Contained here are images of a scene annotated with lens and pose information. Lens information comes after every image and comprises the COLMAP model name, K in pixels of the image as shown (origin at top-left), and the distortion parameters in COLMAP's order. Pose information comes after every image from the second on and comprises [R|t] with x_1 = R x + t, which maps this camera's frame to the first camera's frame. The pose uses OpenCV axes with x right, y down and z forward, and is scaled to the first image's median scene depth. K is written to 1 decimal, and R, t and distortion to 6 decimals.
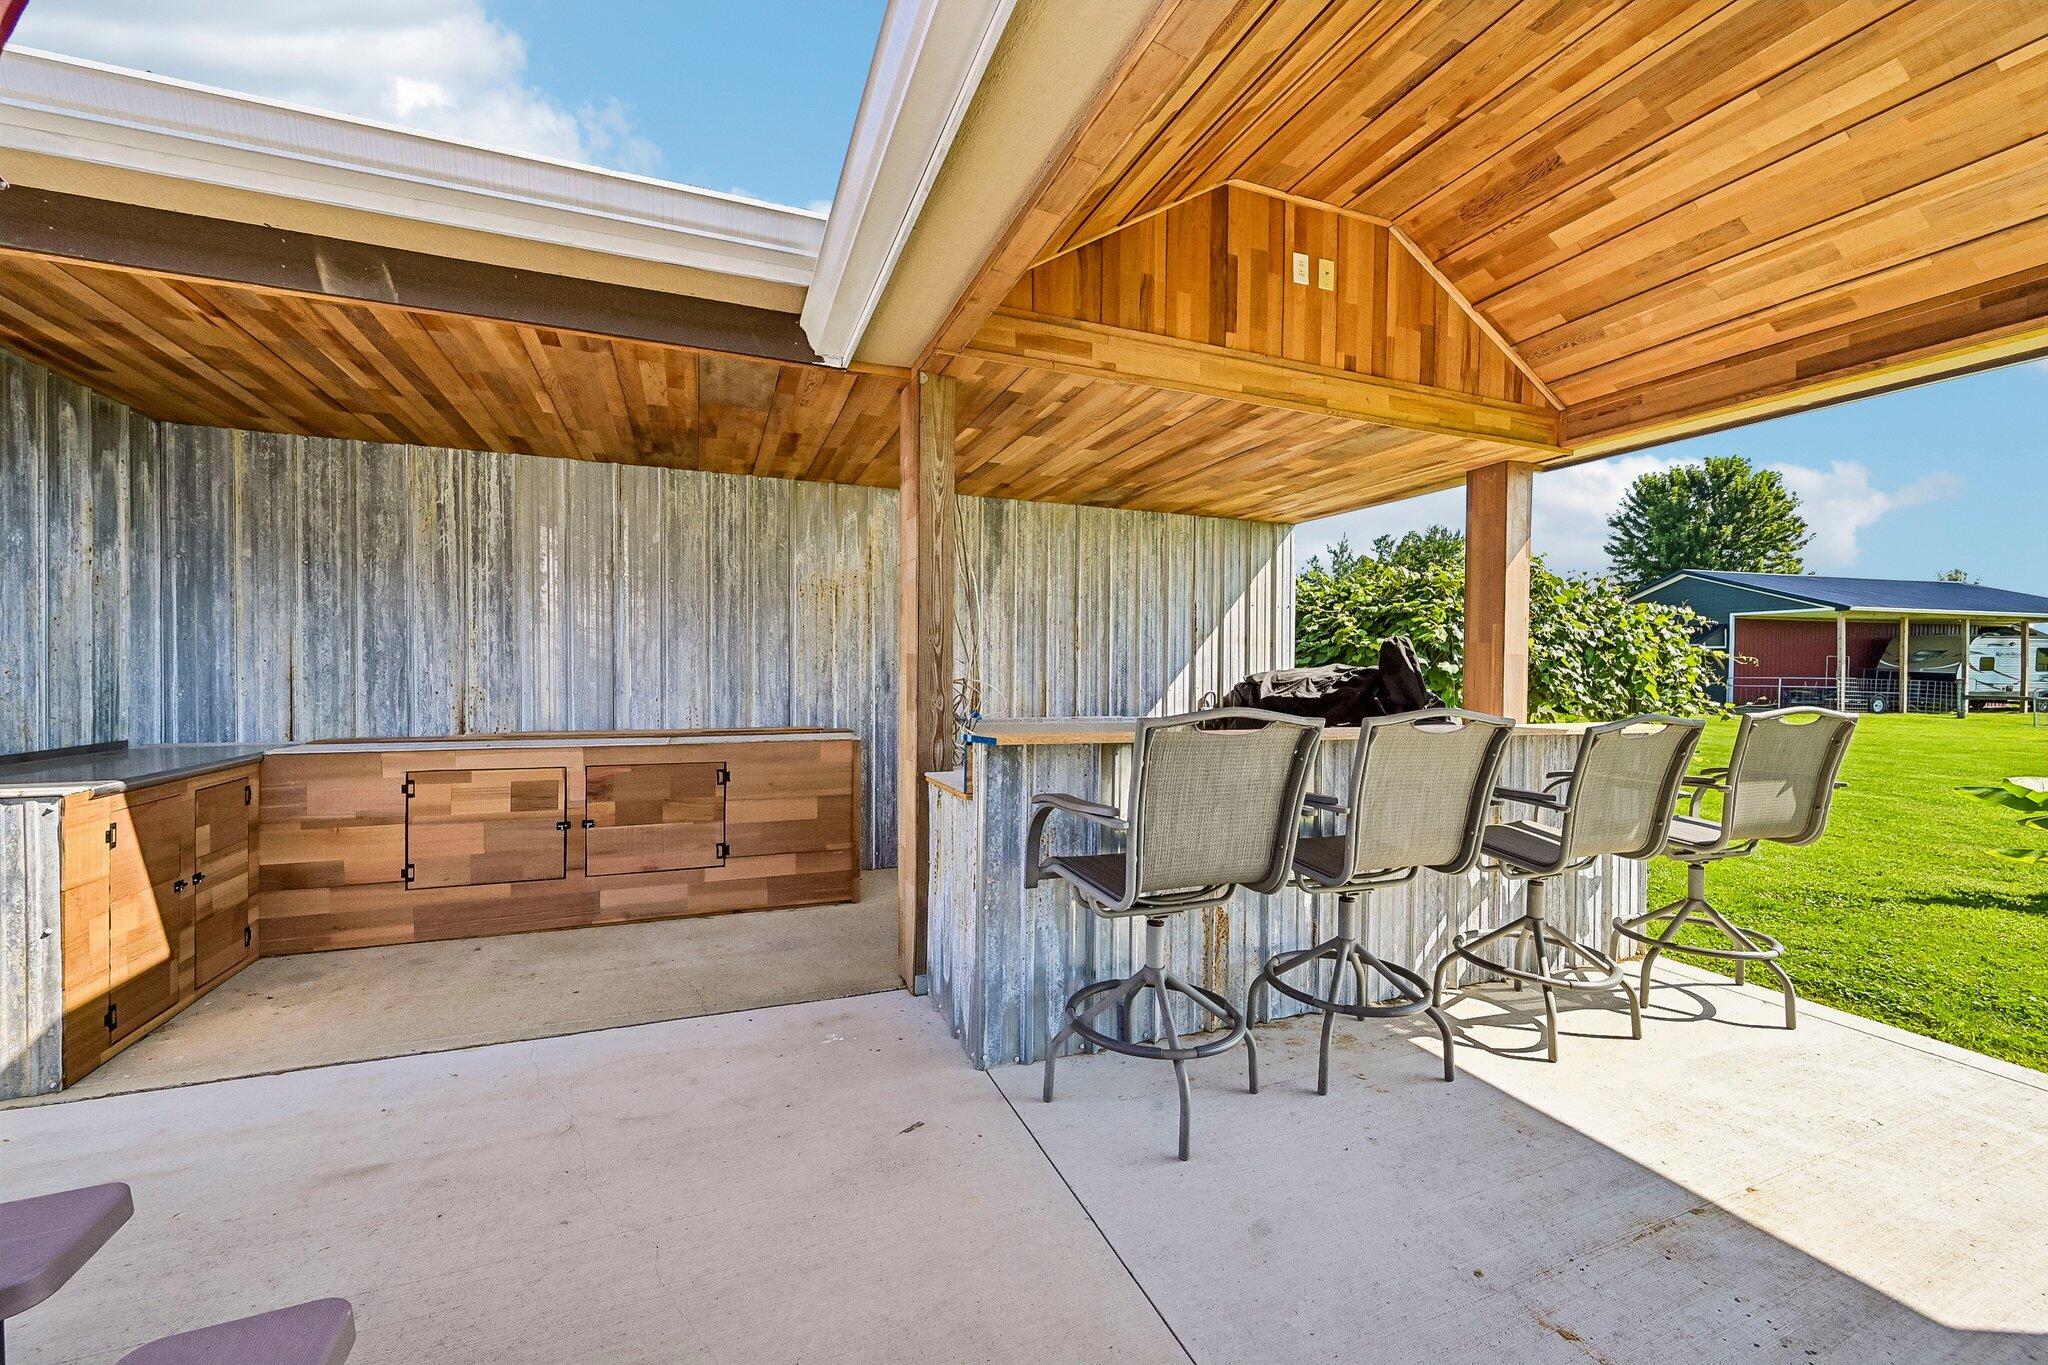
lens RADIAL K [[807.2, 0, 1024.0], [0, 807.2, 682.5], [0, 0, 1]] dist [0.000426, -0.000033]
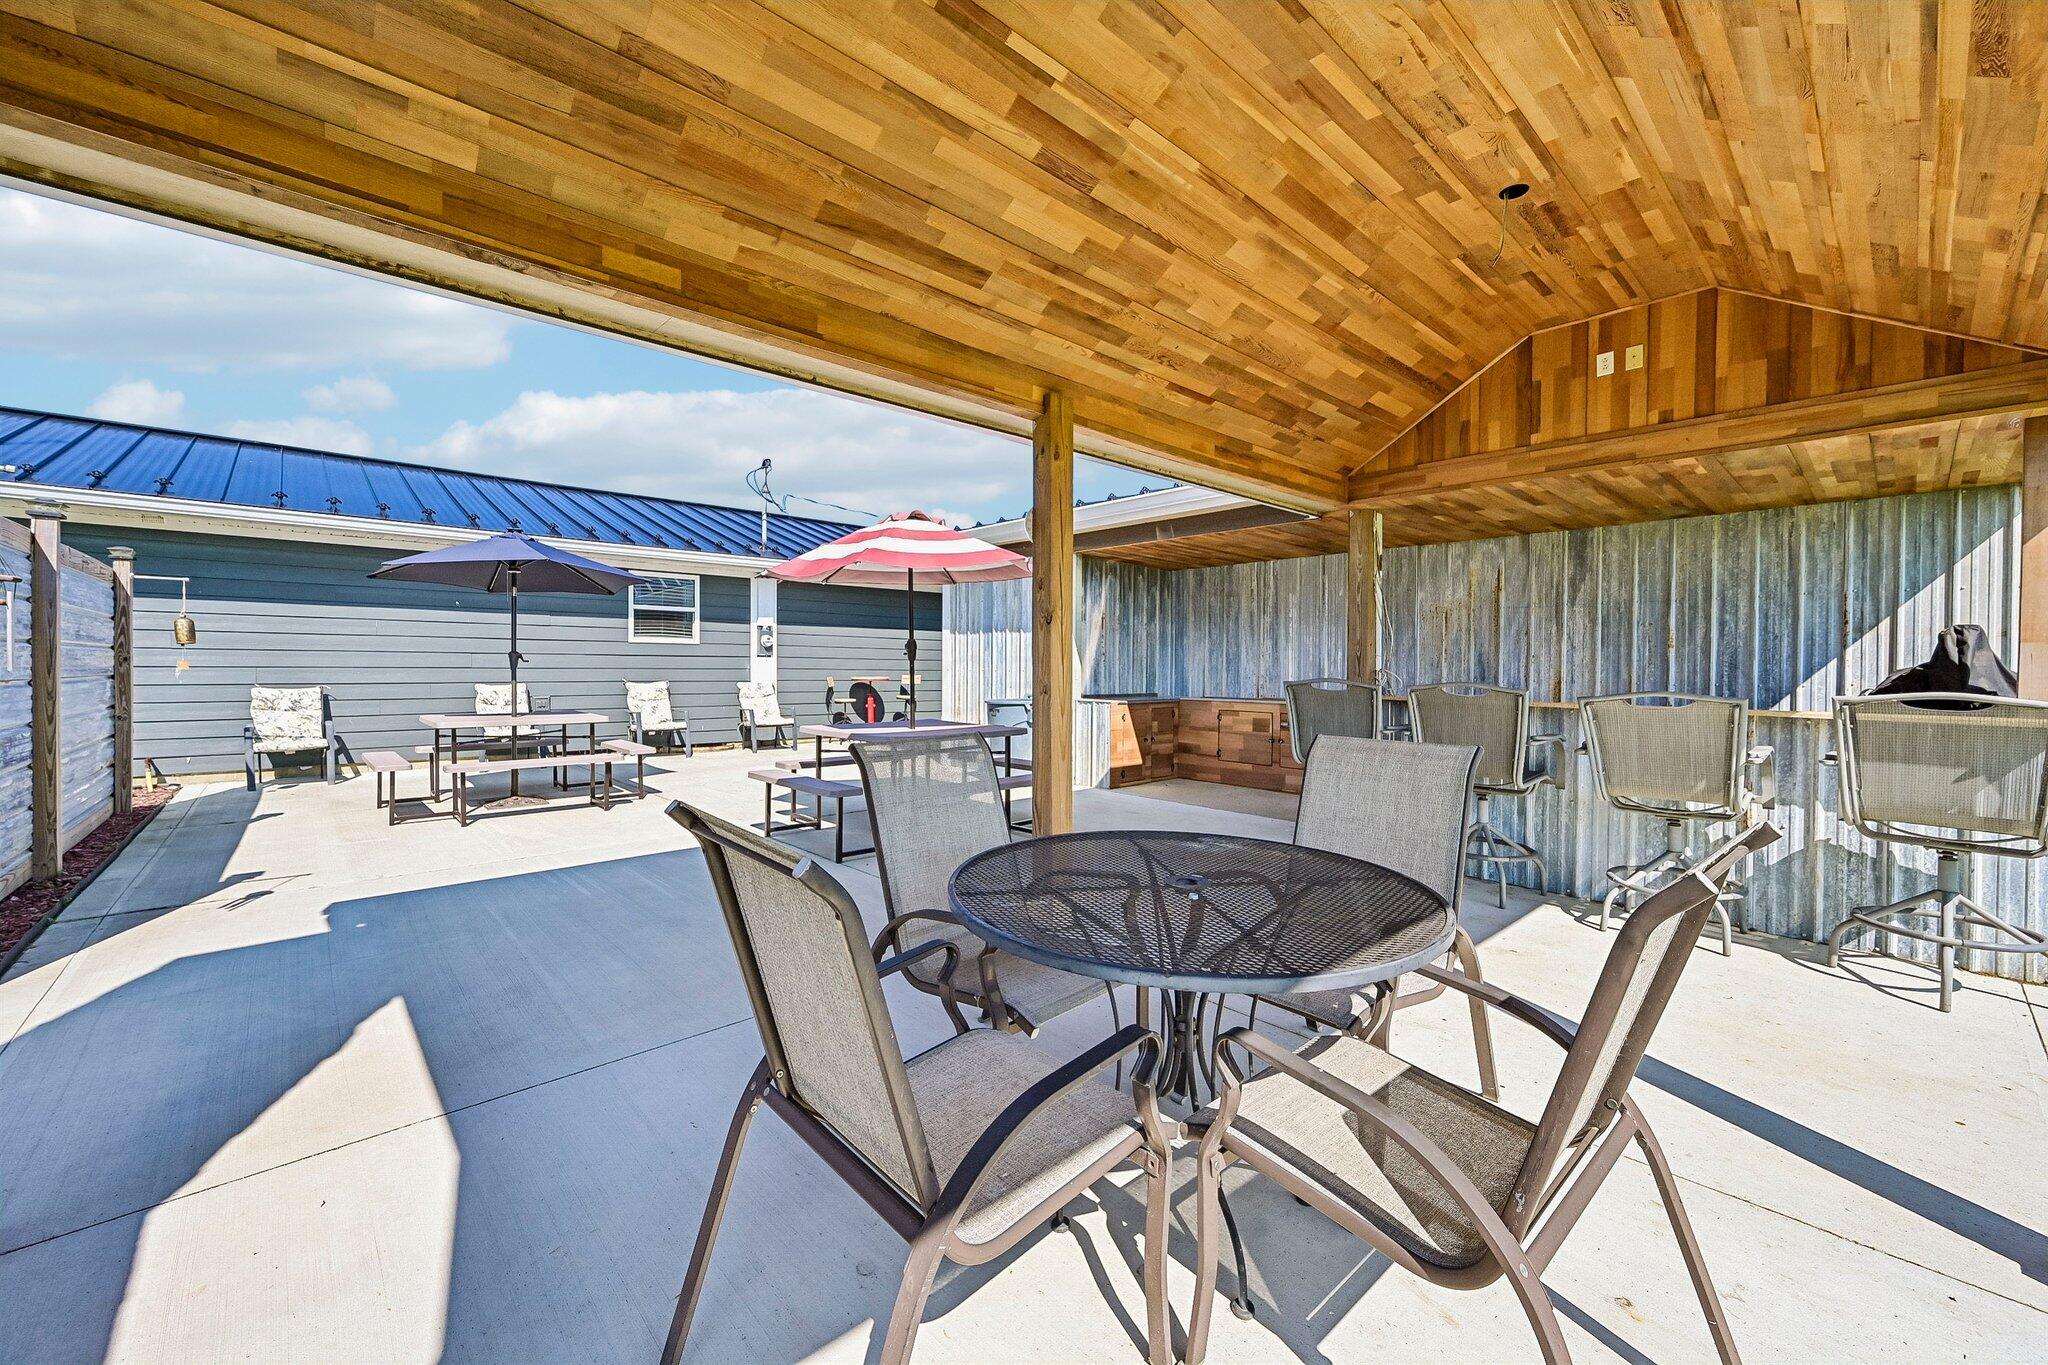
lens RADIAL K [[807.2, 0, 1024.0], [0, 807.2, 682.5], [0, 0, 1]] dist [0.000426, -0.000033]
pose [[0.354335, 0.012343, -0.935037, 1.084692], [-0.018978, 0.999802, 0.006006, 0.024448], [0.934926, 0.015617, 0.354499, -0.321215]]
